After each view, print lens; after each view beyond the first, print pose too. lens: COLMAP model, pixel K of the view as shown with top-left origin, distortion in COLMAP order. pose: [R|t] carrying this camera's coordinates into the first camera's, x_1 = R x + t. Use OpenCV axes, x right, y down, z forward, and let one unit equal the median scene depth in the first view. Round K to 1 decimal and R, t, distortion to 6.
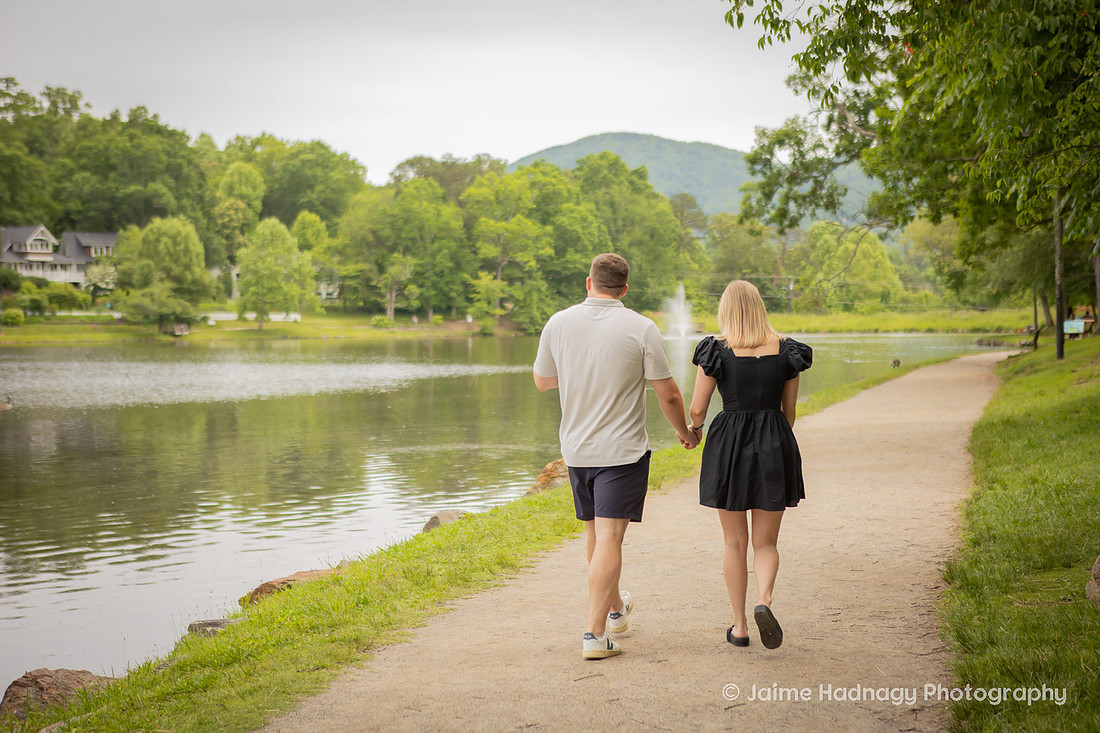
lens RADIAL K [[1844.5, 0, 550.0], [0, 1844.5, 366.5], [0, 0, 1]] dist [0.087616, 0.129918]
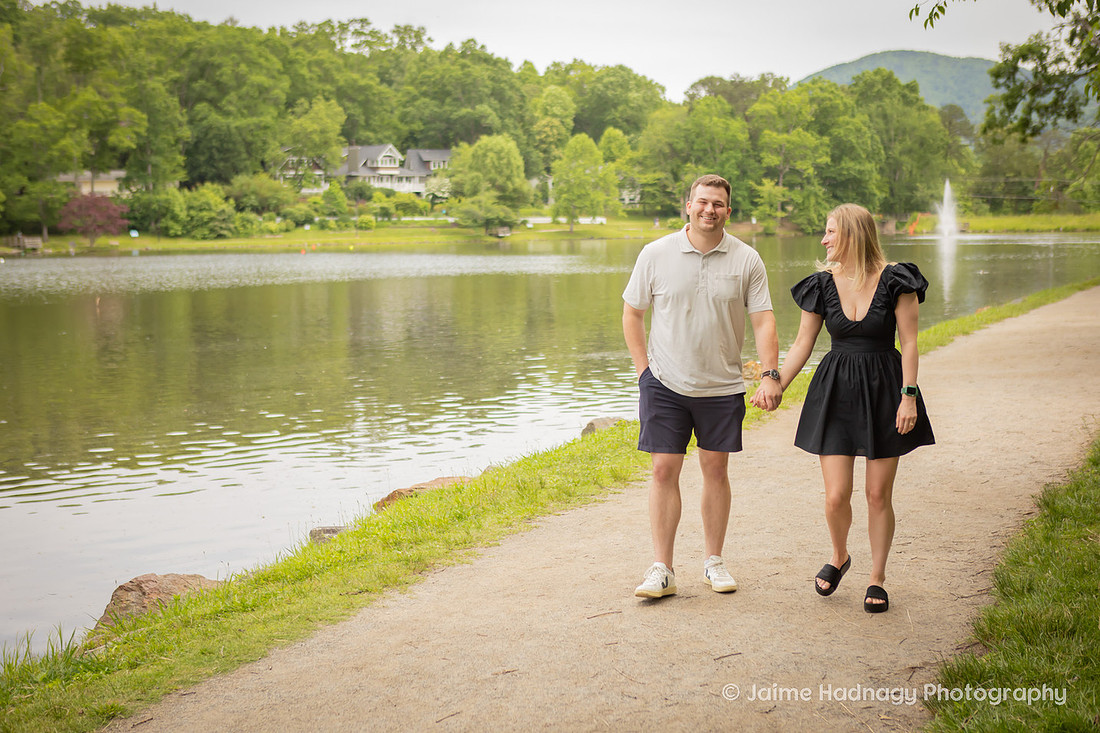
lens RADIAL K [[1606.9, 0, 550.0], [0, 1606.9, 366.5], [0, 0, 1]] dist [-0.001986, 0.127479]
pose [[0.984746, 0.008835, -0.173771, 0.005191], [0.002481, 0.997896, 0.064794, -0.000793], [0.173978, -0.064237, 0.982652, 0.005725]]
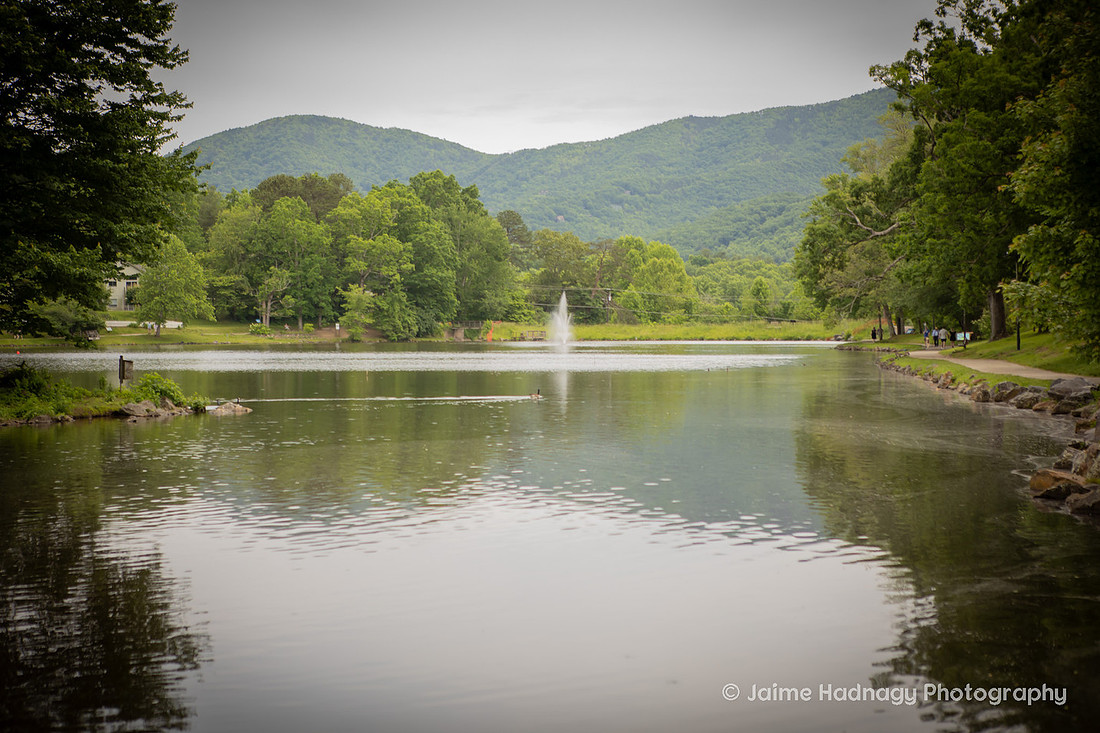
lens RADIAL K [[2068.8, 0, 550.0], [0, 2068.8, 366.5], [0, 0, 1]] dist [0.182423, 0.230722]
pose [[0.988173, 0.001073, 0.153339, -0.107639], [-0.000086, 0.999979, -0.006439, 0.005693], [-0.153343, 0.006350, 0.988153, -0.235143]]
